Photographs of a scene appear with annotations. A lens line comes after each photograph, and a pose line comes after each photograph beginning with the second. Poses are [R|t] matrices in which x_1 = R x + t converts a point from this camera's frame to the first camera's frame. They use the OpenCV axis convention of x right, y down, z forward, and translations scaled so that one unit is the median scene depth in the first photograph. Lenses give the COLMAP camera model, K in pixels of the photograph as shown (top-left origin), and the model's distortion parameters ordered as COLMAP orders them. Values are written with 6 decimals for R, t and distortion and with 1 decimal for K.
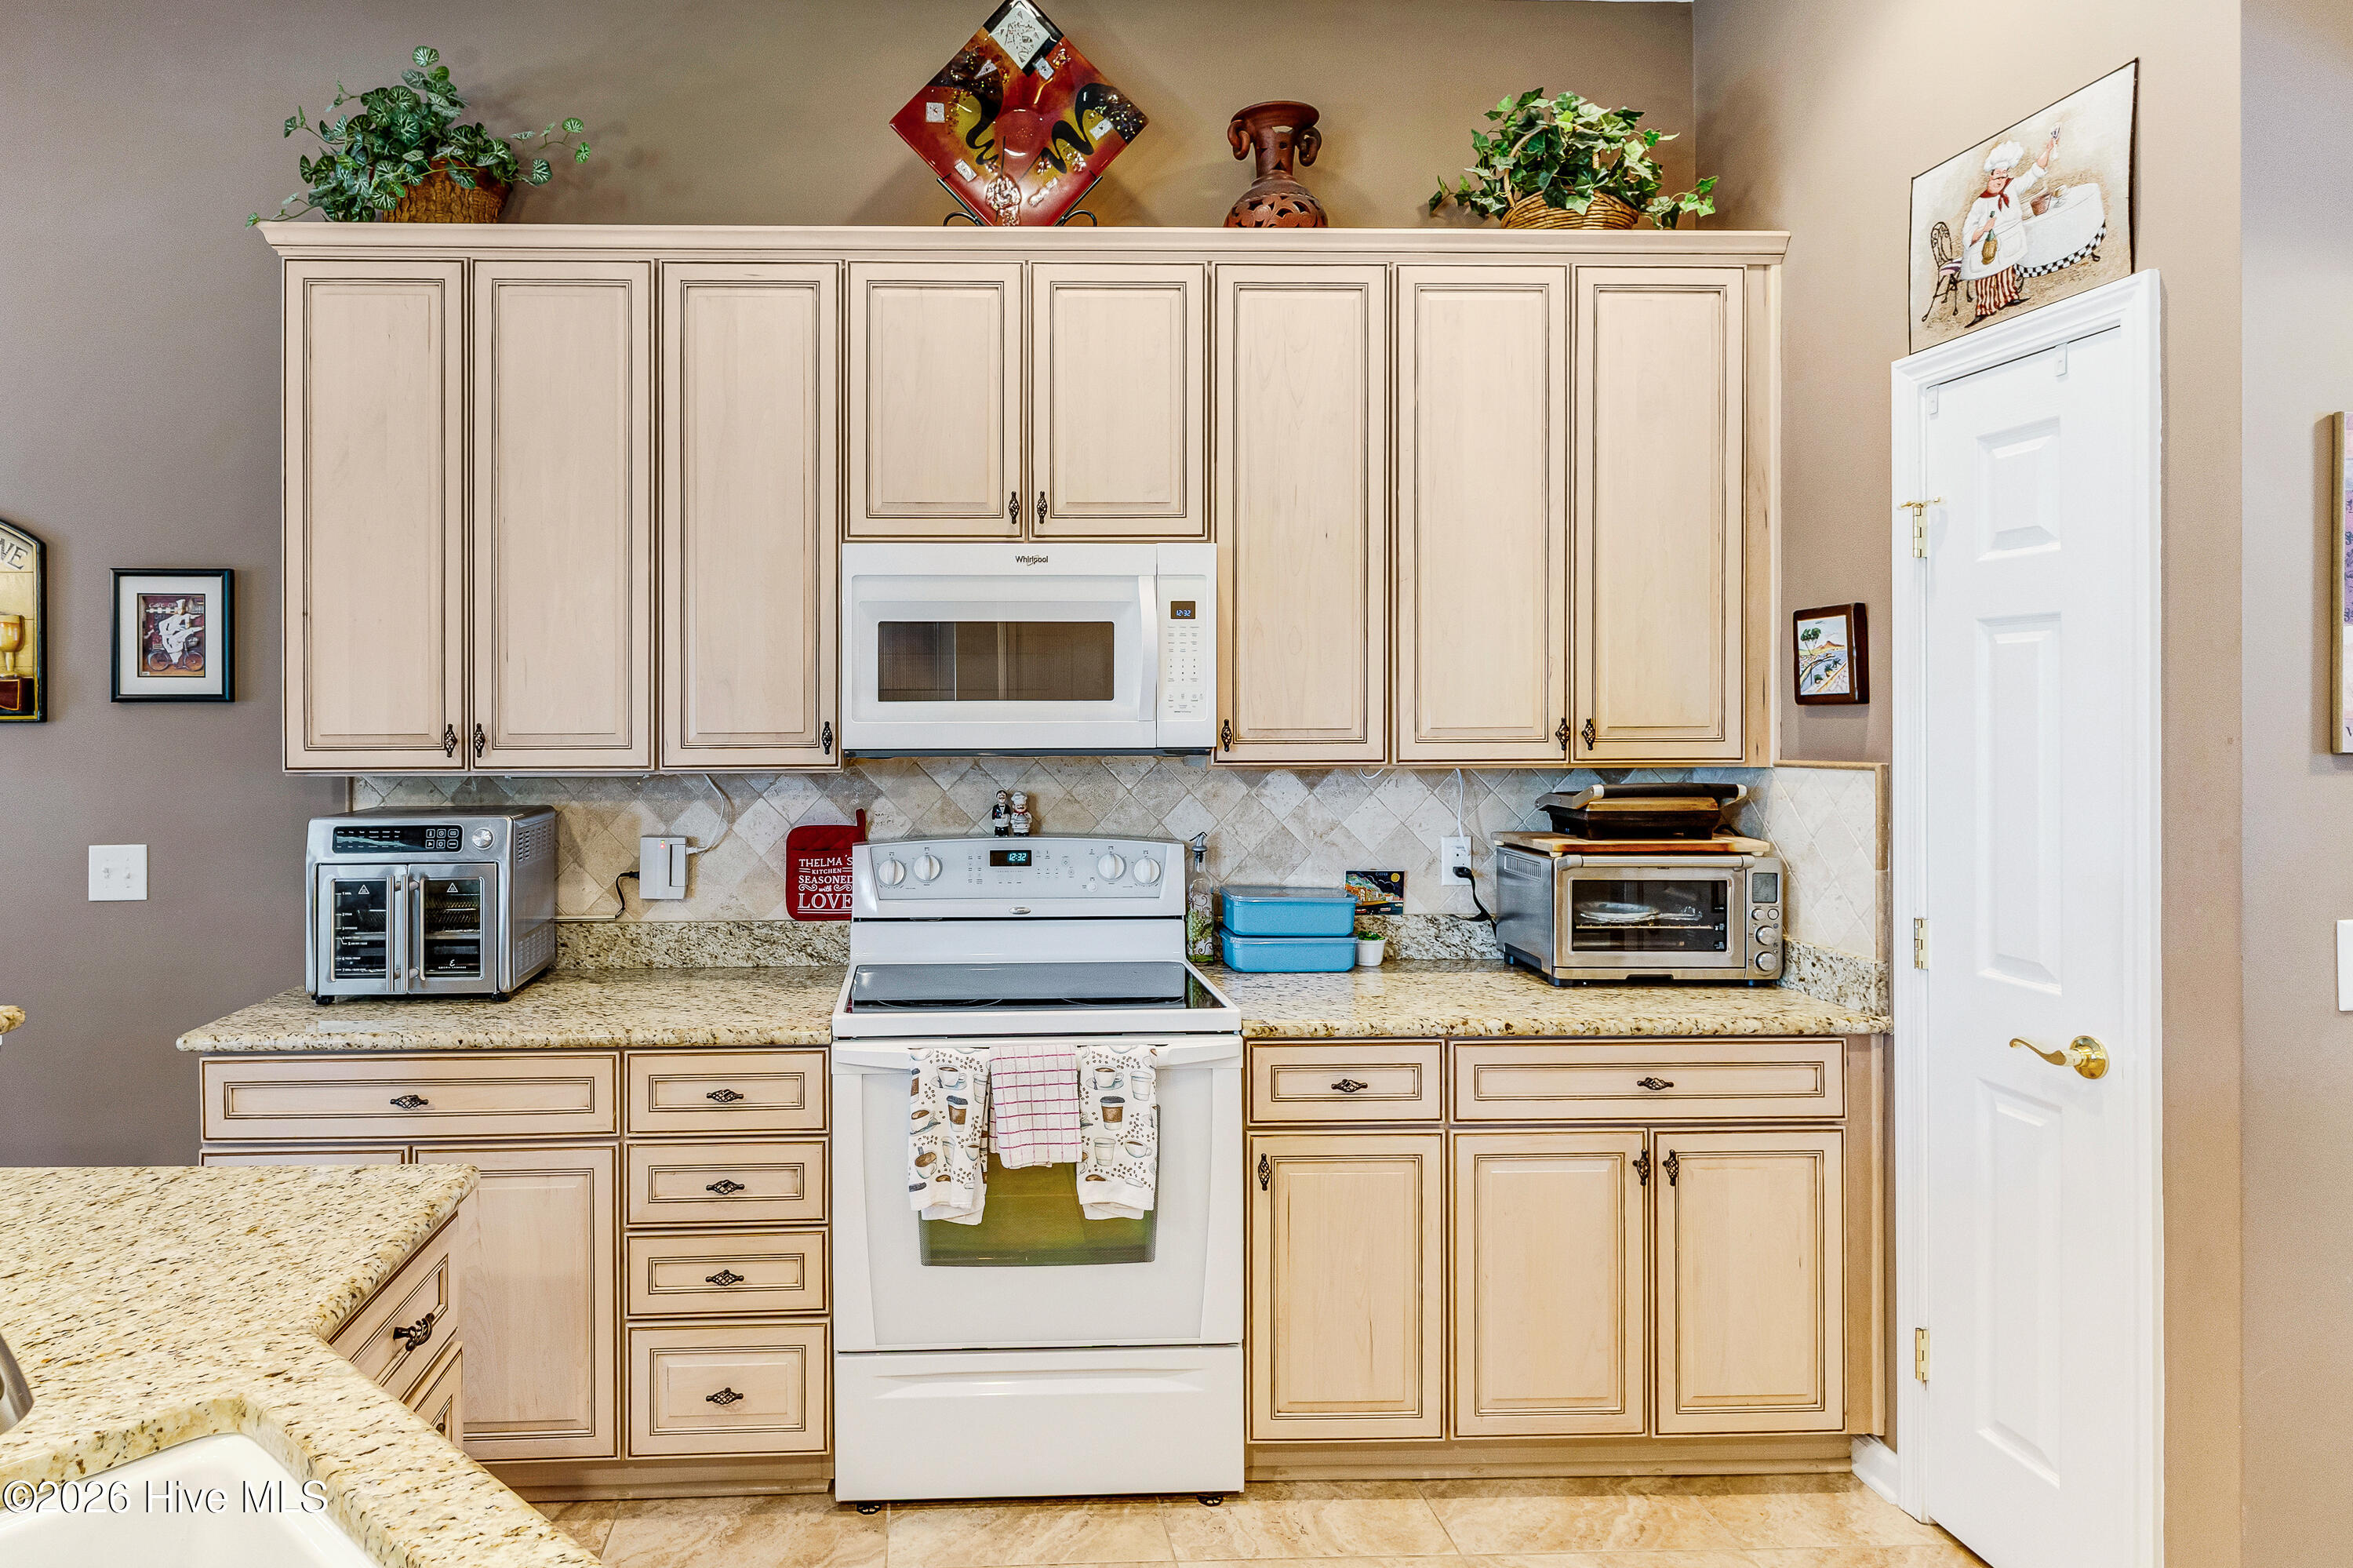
lens RADIAL K [[1202.7, 0, 1211.7], [0, 1202.7, 705.7], [0, 0, 1]] dist [-0.011948, -0.001730]
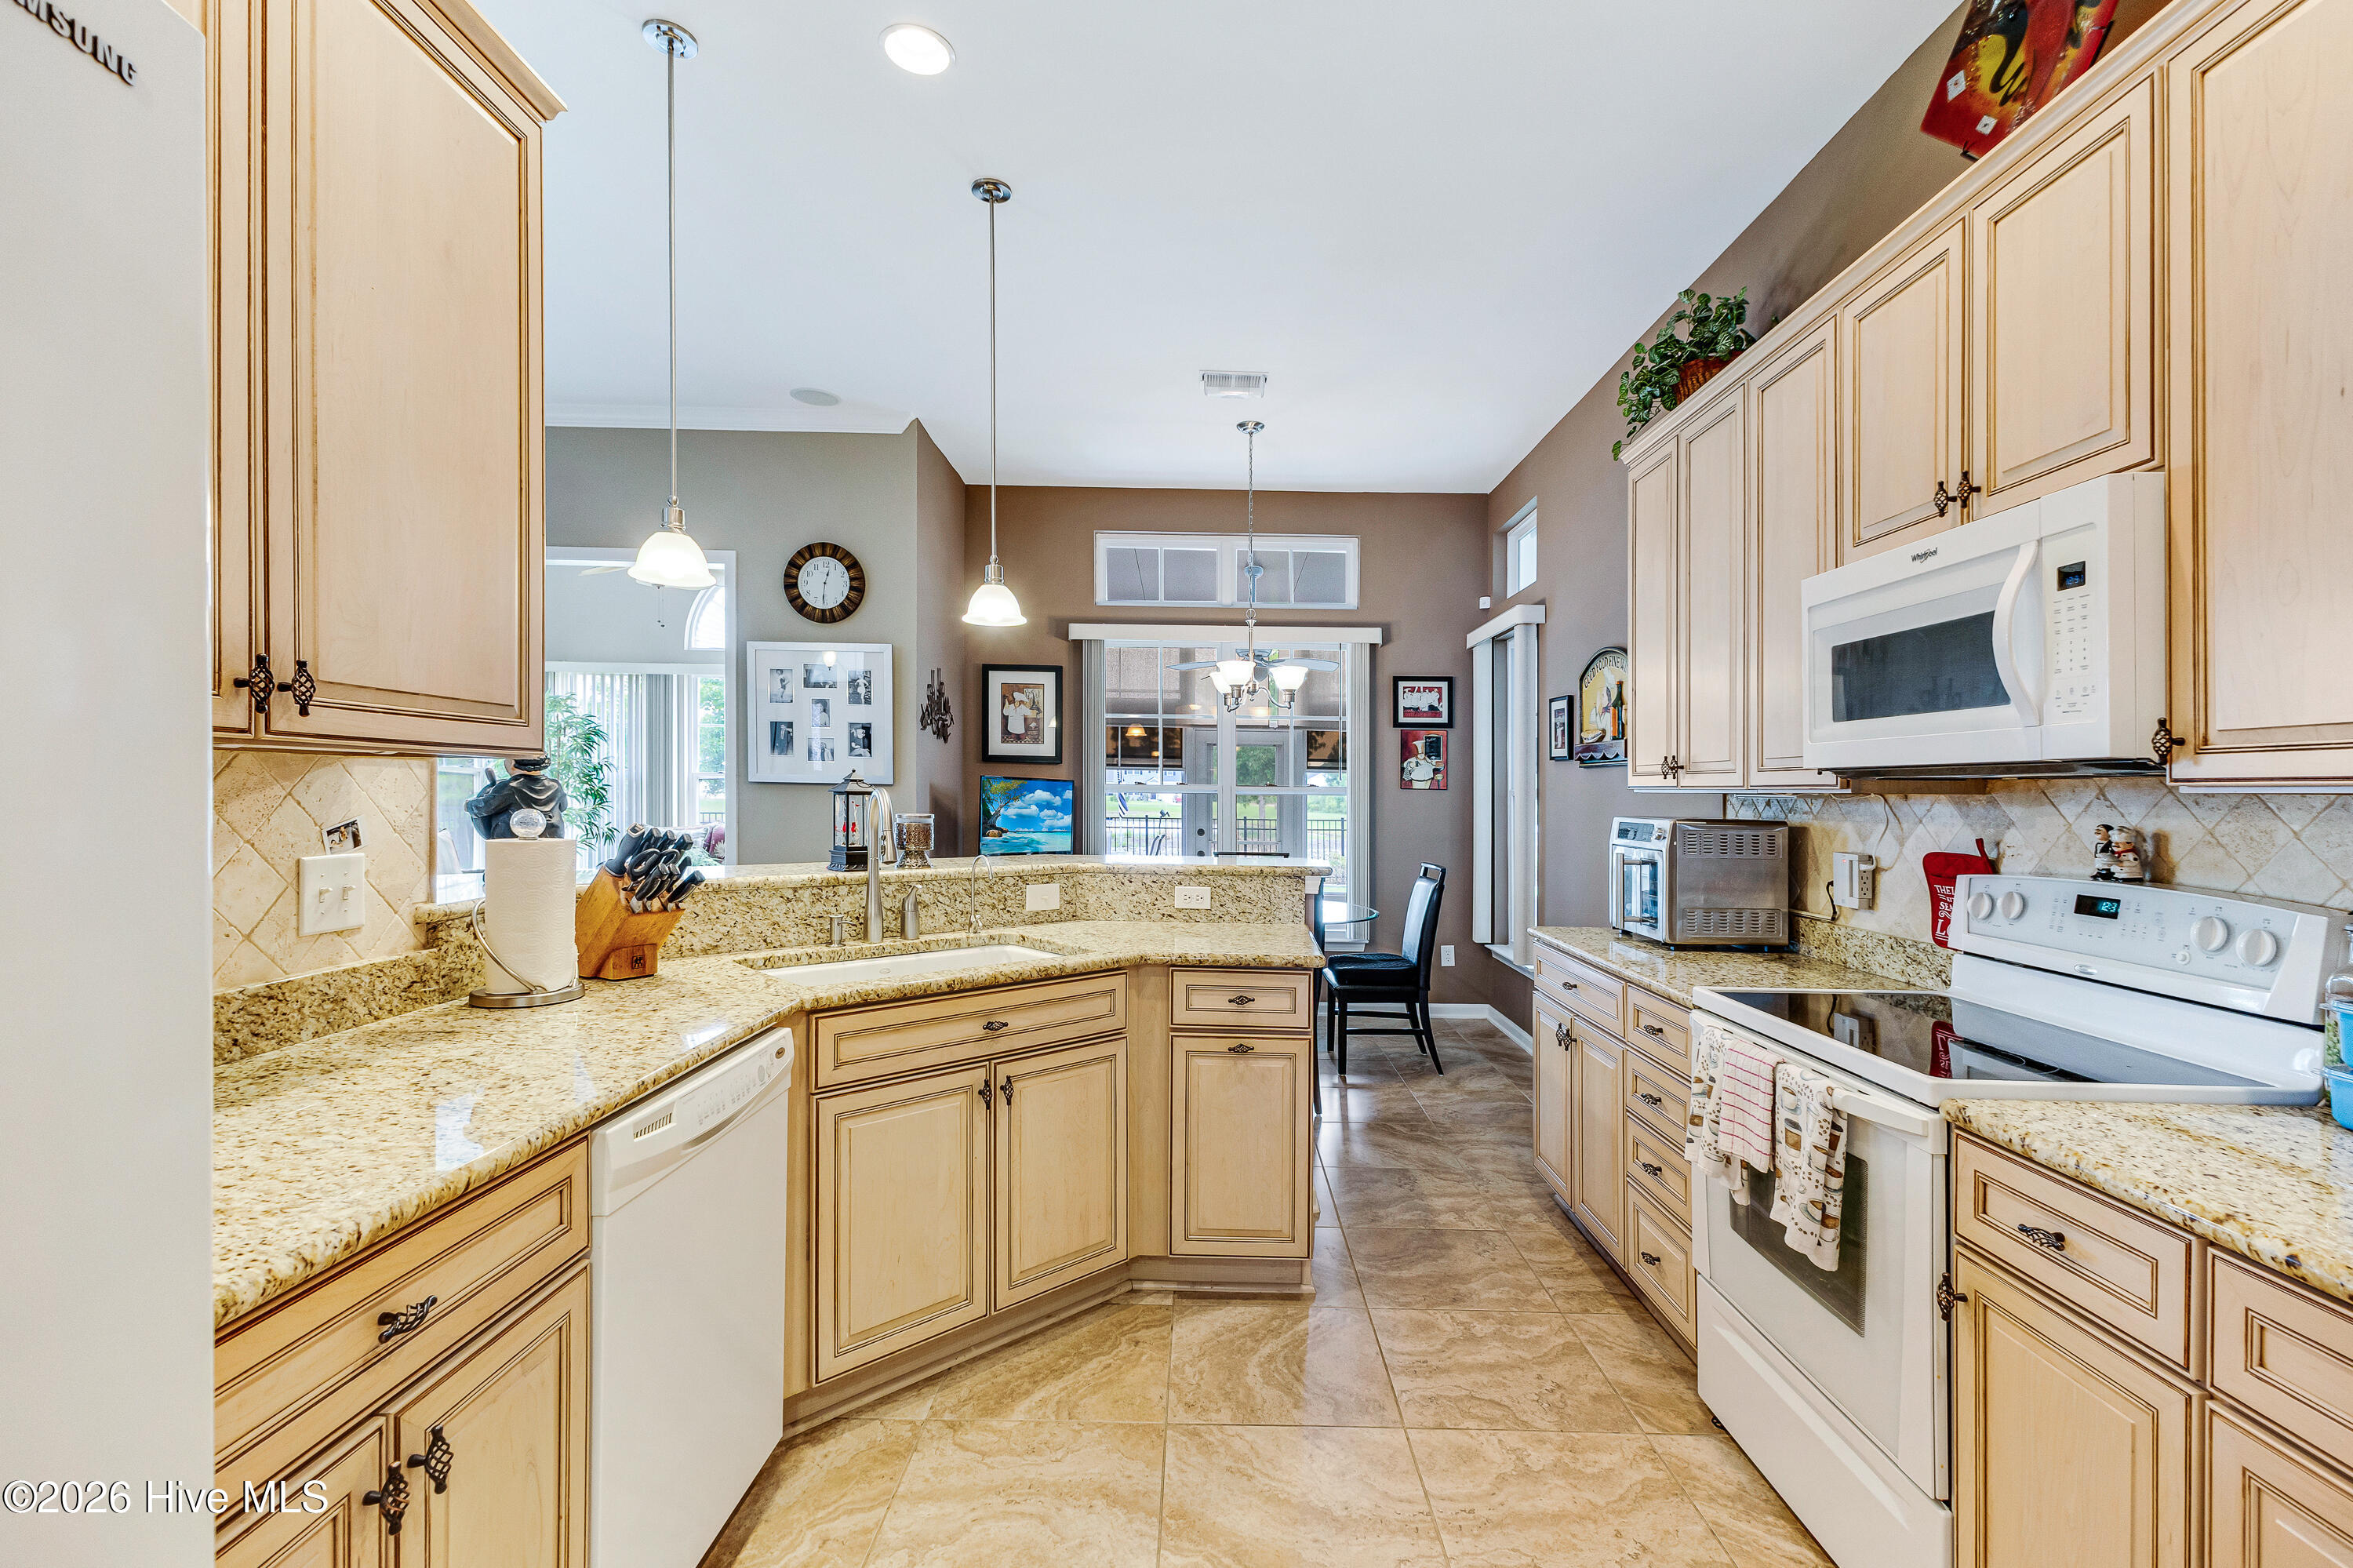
lens RADIAL K [[1025.7, 0, 1176.0], [0, 1025.7, 784.6], [0, 0, 1]] dist [0.003712, 0.000056]
pose [[-0.054271, -0.002197, -0.998524, 0.681765], [0.003895, 0.999990, -0.002412, 0.052488], [0.998519, -0.004021, -0.054262, 0.499724]]
